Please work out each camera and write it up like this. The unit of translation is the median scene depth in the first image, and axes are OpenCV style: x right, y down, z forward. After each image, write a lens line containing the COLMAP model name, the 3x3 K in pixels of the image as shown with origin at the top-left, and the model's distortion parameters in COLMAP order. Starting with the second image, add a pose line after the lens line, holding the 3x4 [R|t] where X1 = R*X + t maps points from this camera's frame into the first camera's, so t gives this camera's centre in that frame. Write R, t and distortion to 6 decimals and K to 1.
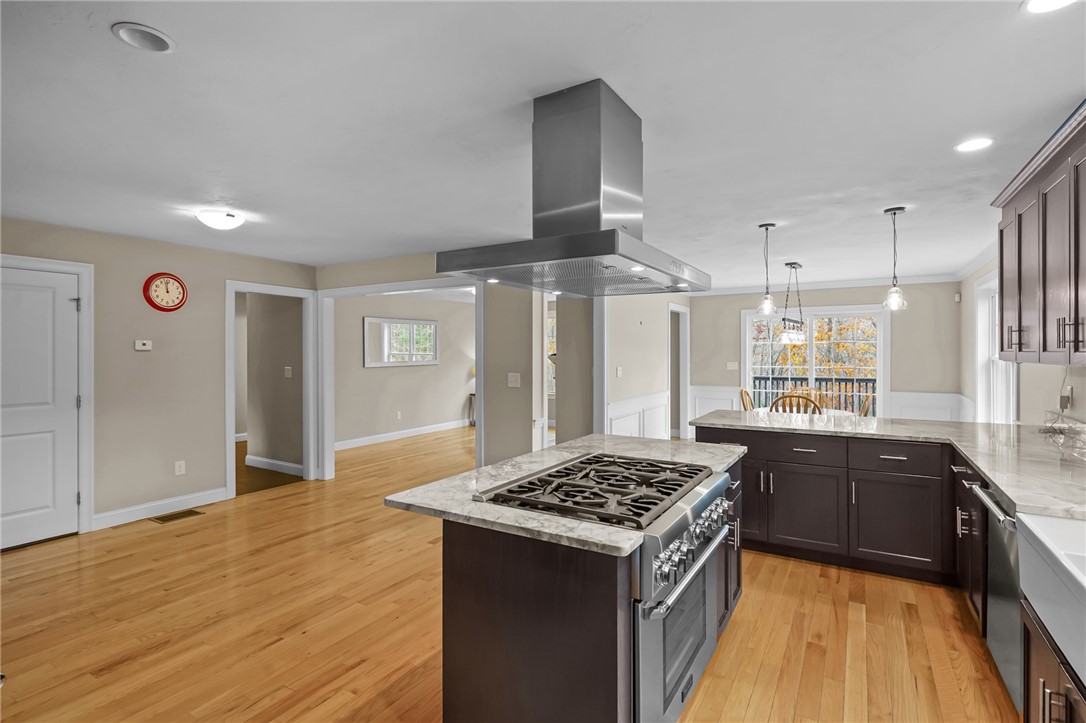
lens RADIAL K [[527.0, 0, 537.3], [0, 527.0, 352.4], [0, 0, 1]] dist [0.009904, -0.005630]
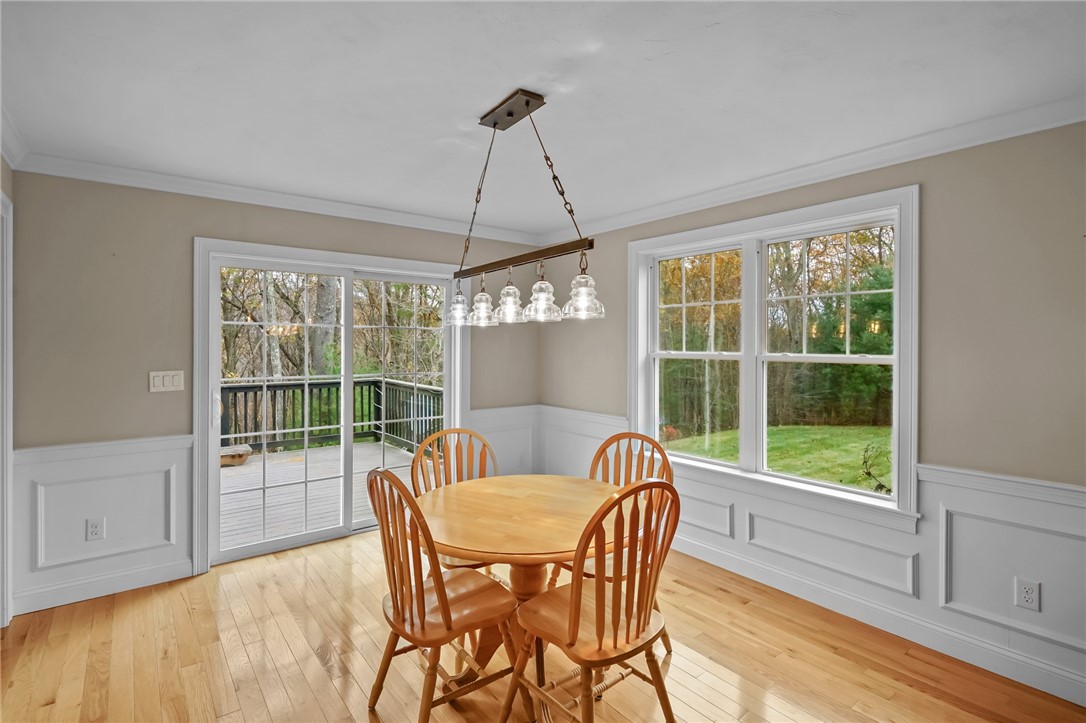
lens RADIAL K [[527.0, 0, 540.8], [0, 527.0, 355.1], [0, 0, 1]] dist [0.009904, -0.005630]
pose [[0.360839, -0.002023, 0.932626, 0.259162], [-0.003925, 0.999985, 0.003688, 0.009860], [-0.932620, -0.004992, 0.360826, 1.494386]]
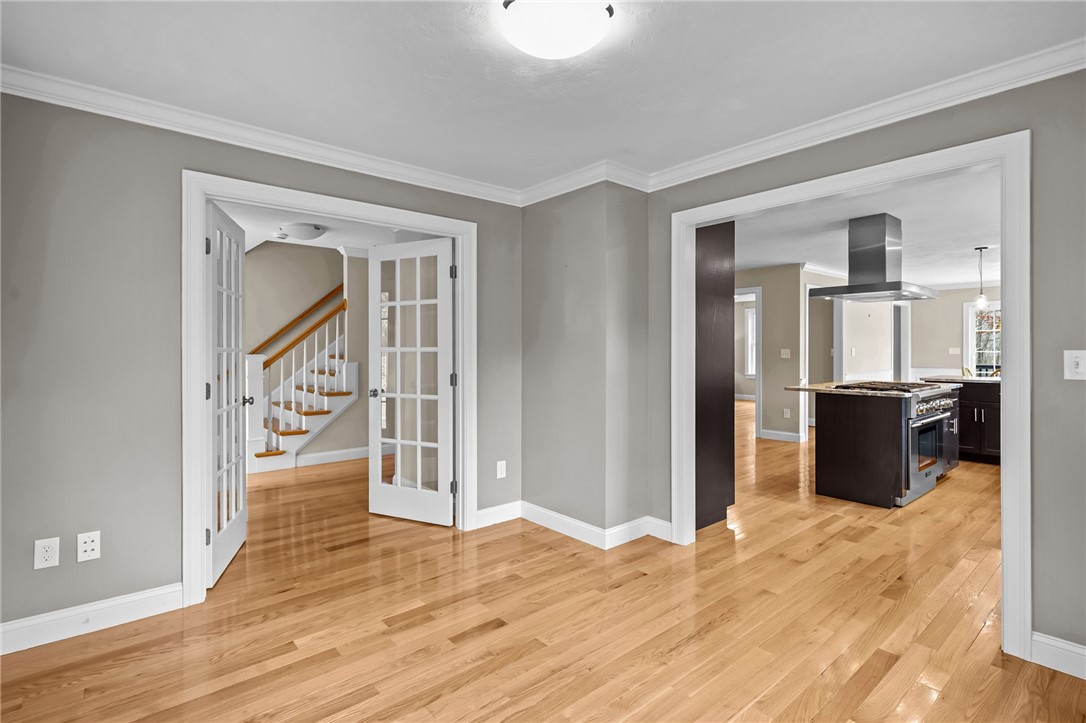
lens RADIAL K [[527.0, 0, 529.8], [0, 527.0, 349.1], [0, 0, 1]] dist [0.009904, -0.005630]
pose [[0.947873, -0.000079, -0.318648, -0.360049], [-0.000182, 1.000000, -0.000790, 0.055462], [0.318648, 0.000807, 0.947873, -0.996776]]
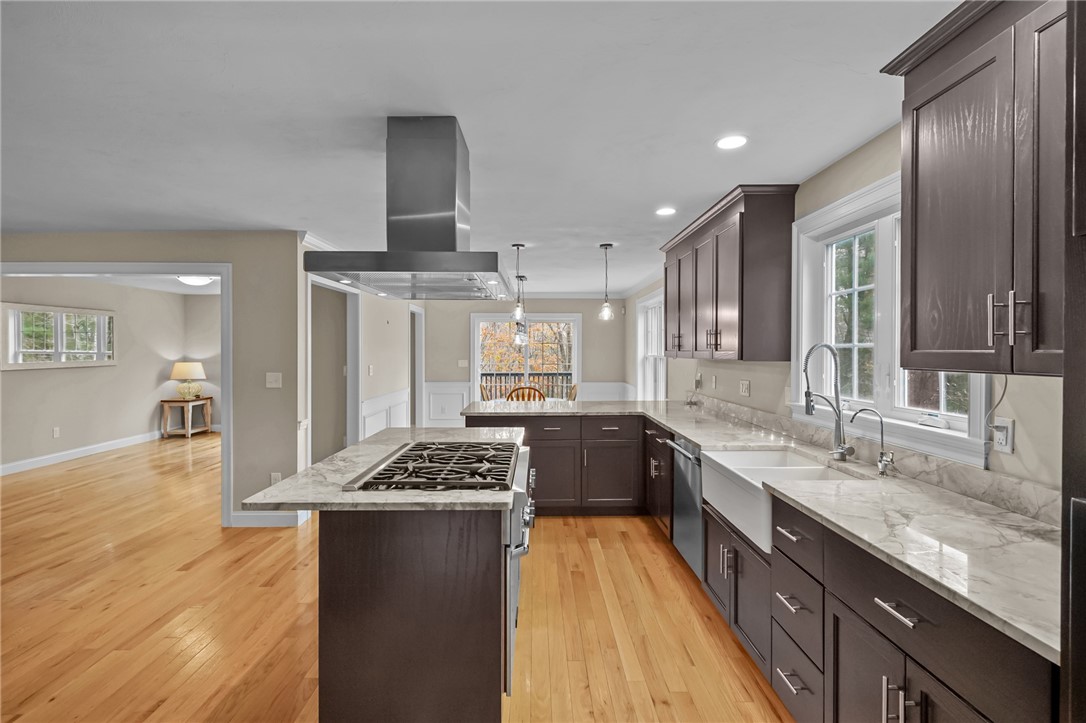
lens RADIAL K [[527.0, 0, 539.4], [0, 527.0, 353.9], [0, 0, 1]] dist [0.009904, -0.005630]
pose [[0.848837, -0.000026, 0.528655, -0.190107], [-0.002588, 0.999988, 0.004206, 0.001390], [-0.528649, -0.004938, 0.848826, -0.052907]]
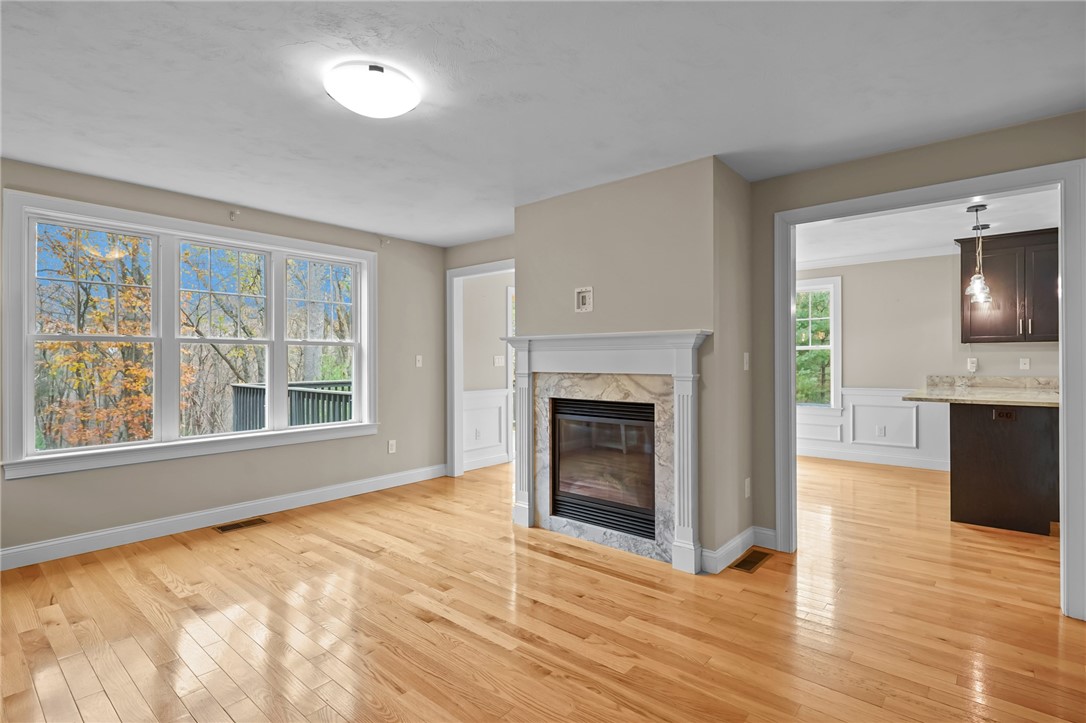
lens RADIAL K [[527.0, 0, 538.1], [0, 527.0, 361.5], [0, 0, 1]] dist [0.009904, -0.005630]
pose [[0.158434, -0.001661, 0.987368, -0.854008], [0.004791, 0.999988, 0.000913, 0.063035], [-0.987358, 0.004586, 0.158440, 2.024040]]
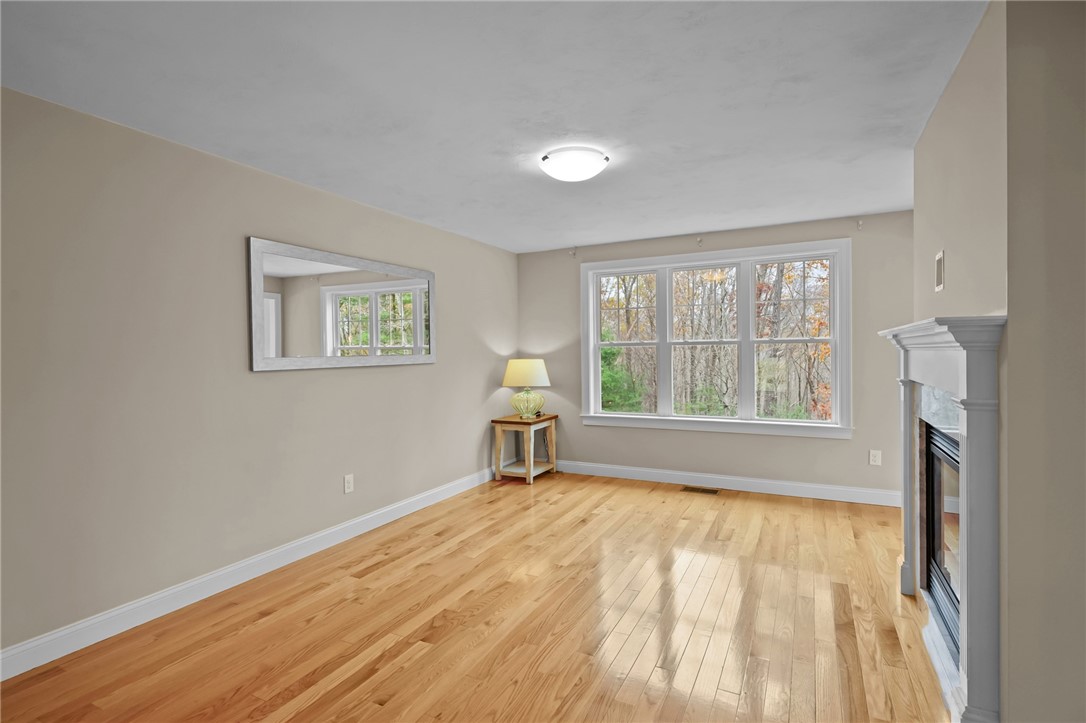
lens RADIAL K [[527.0, 0, 540.2], [0, 527.0, 363.1], [0, 0, 1]] dist [0.009904, -0.005630]
pose [[0.997034, -0.011404, 0.076118, -0.360513], [0.010204, 0.999818, 0.016131, 0.043866], [-0.076288, -0.015306, 0.996968, 1.456887]]
